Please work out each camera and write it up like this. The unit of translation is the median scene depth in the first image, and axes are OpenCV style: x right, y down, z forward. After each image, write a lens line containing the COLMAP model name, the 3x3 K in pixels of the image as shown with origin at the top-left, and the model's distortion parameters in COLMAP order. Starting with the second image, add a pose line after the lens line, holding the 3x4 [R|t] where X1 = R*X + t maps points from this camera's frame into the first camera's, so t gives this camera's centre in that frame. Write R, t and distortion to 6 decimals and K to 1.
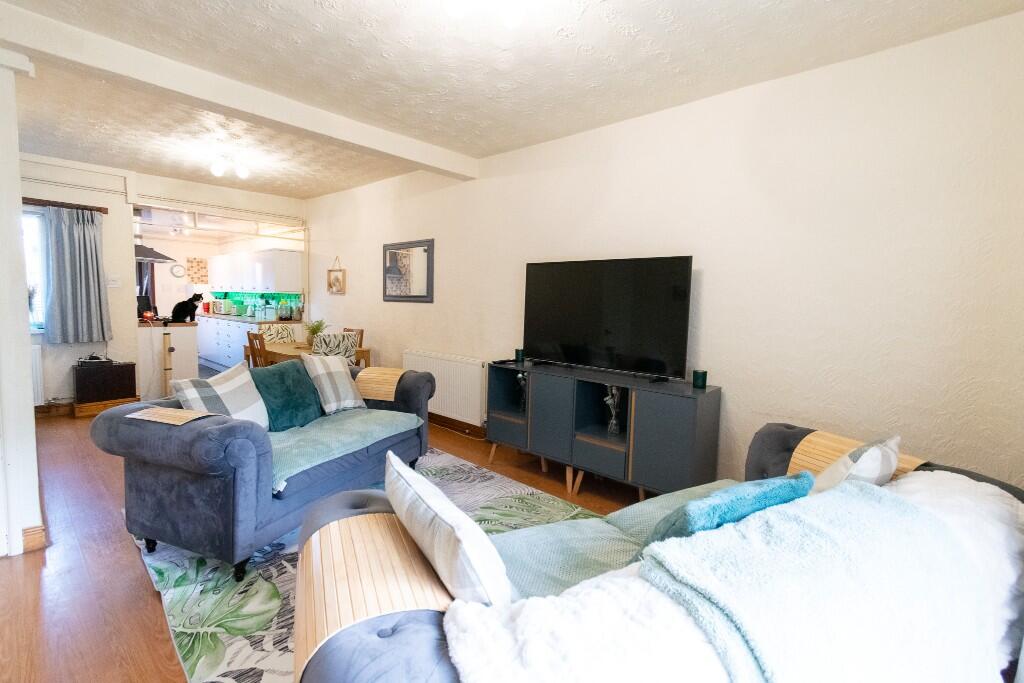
lens RADIAL K [[473.1, 0, 512.6], [0, 473.1, 297.9], [0, 0, 1]] dist [0.001240, 0.000173]
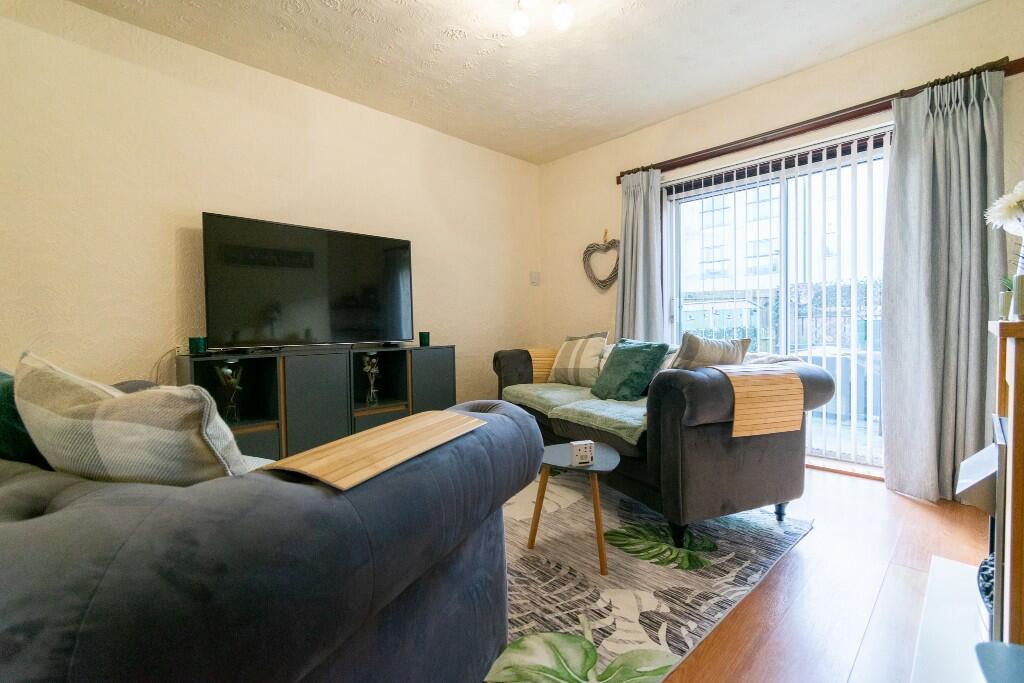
lens RADIAL K [[457.2, 0, 512.6], [0, 457.2, 336.1], [0, 0, 1]] dist [0.000868, 0.000039]
pose [[0.048054, -0.042921, 0.997922, -0.820841], [0.018721, 0.998940, 0.042064, 0.115925], [-0.998669, 0.016661, 0.048806, 0.696984]]
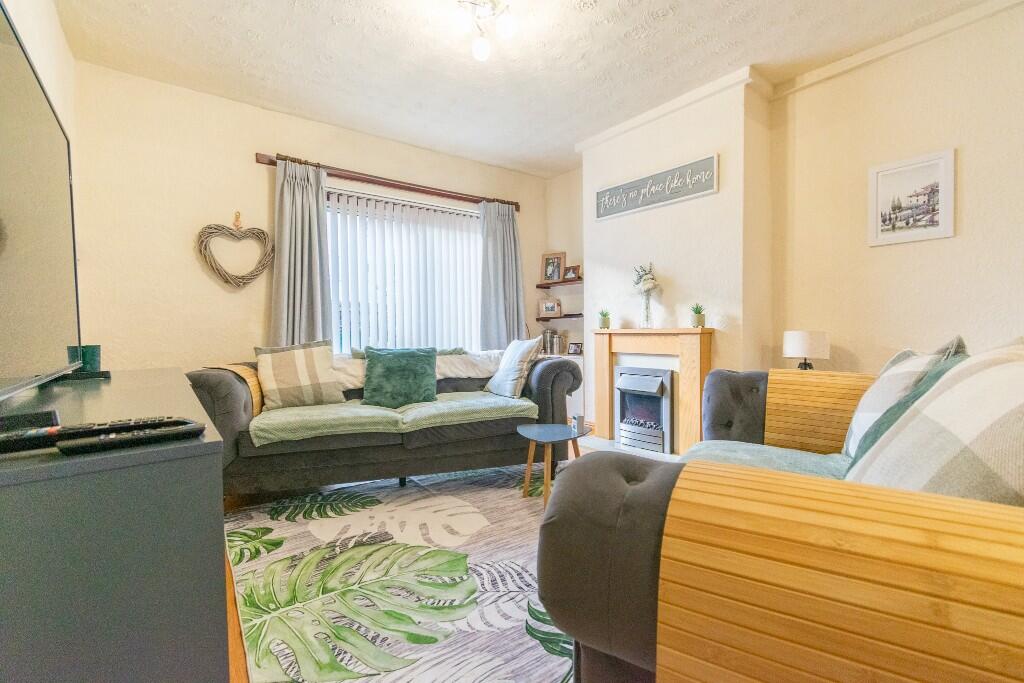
lens RADIAL K [[459.9, 0, 512.0], [0, 459.9, 341.5], [0, 0, 1]] dist [0.000529, 0.000006]
pose [[-0.986904, -0.015869, 0.160524, -0.222049], [-0.010604, 0.999379, 0.033601, 0.122228], [-0.160957, 0.031459, -0.986460, 1.487783]]
